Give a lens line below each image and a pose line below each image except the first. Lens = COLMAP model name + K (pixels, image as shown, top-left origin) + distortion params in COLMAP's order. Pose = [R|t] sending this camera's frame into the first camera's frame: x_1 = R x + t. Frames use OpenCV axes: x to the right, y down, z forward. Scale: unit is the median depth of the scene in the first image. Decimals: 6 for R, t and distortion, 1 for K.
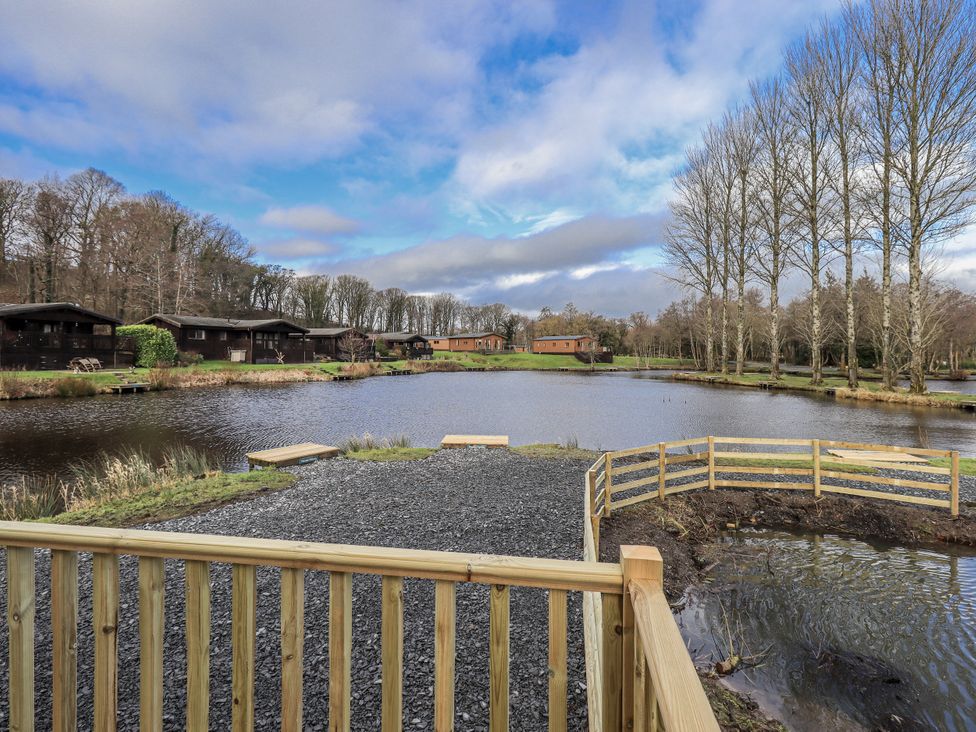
lens RADIAL K [[508.1, 0, 492.1], [0, 508.1, 356.3], [0, 0, 1]] dist [0.003410, -0.000526]
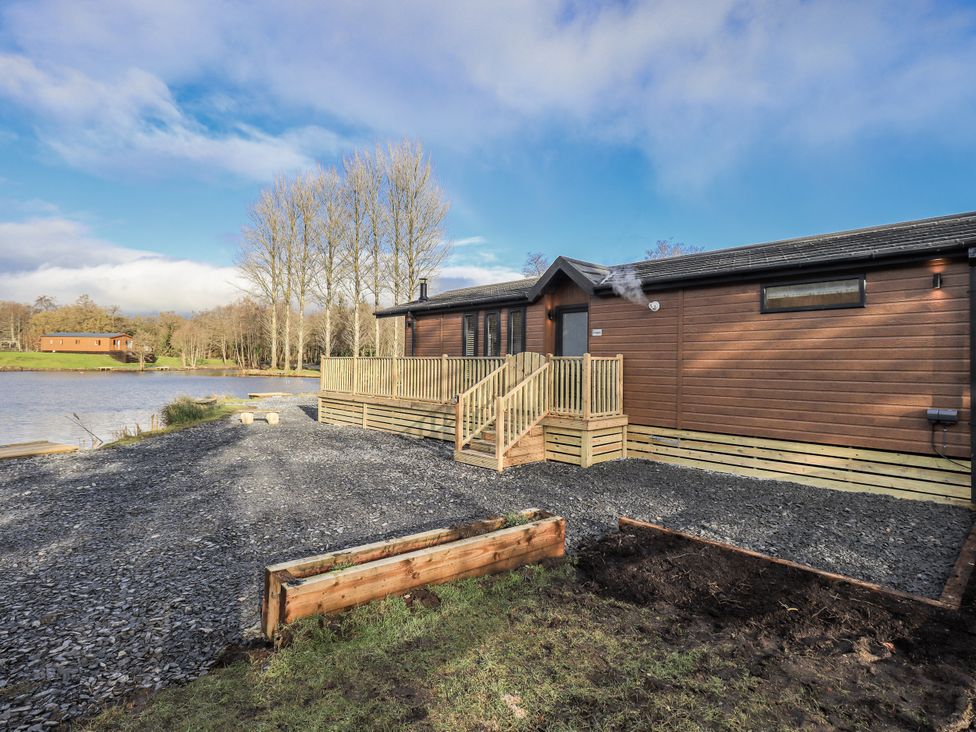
lens RADIAL K [[508.1, 0, 492.1], [0, 508.1, 356.3], [0, 0, 1]] dist [0.003410, -0.000526]
pose [[0.609645, 0.008419, 0.792630, -0.235696], [-0.005349, 0.999965, -0.006507, 0.005828], [-0.792657, -0.000273, 0.609668, -0.184769]]
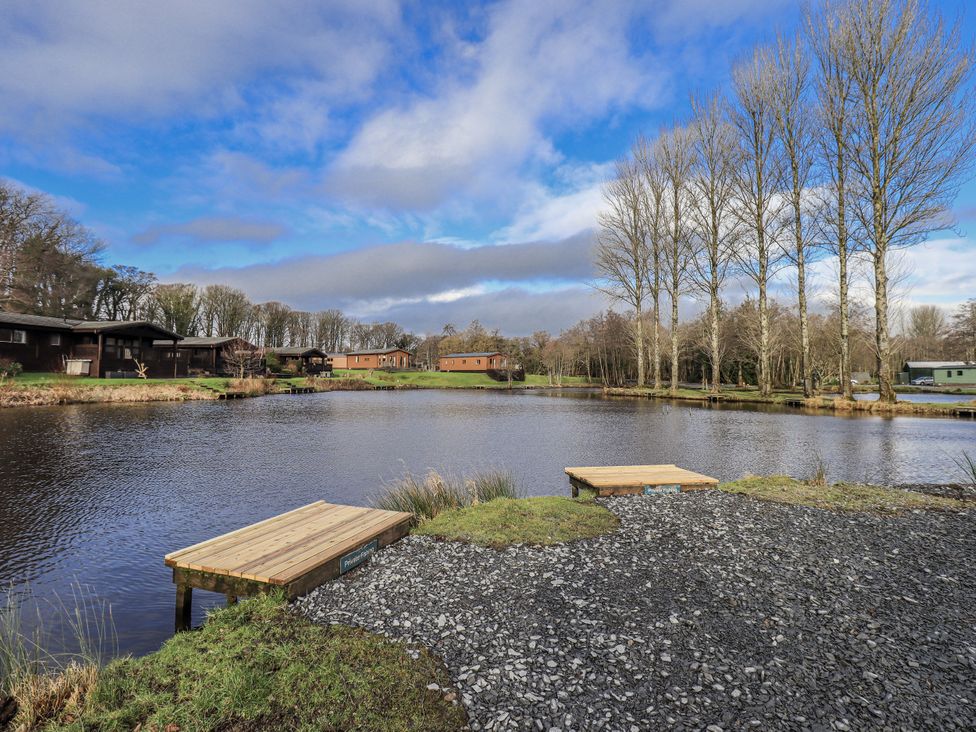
lens RADIAL K [[508.1, 0, 492.1], [0, 508.1, 356.3], [0, 0, 1]] dist [0.003410, -0.000526]
pose [[0.974095, 0.007656, 0.226009, -0.067558], [0.002618, 0.998978, -0.045127, 0.015262], [-0.226124, 0.044550, 0.973079, 0.120286]]
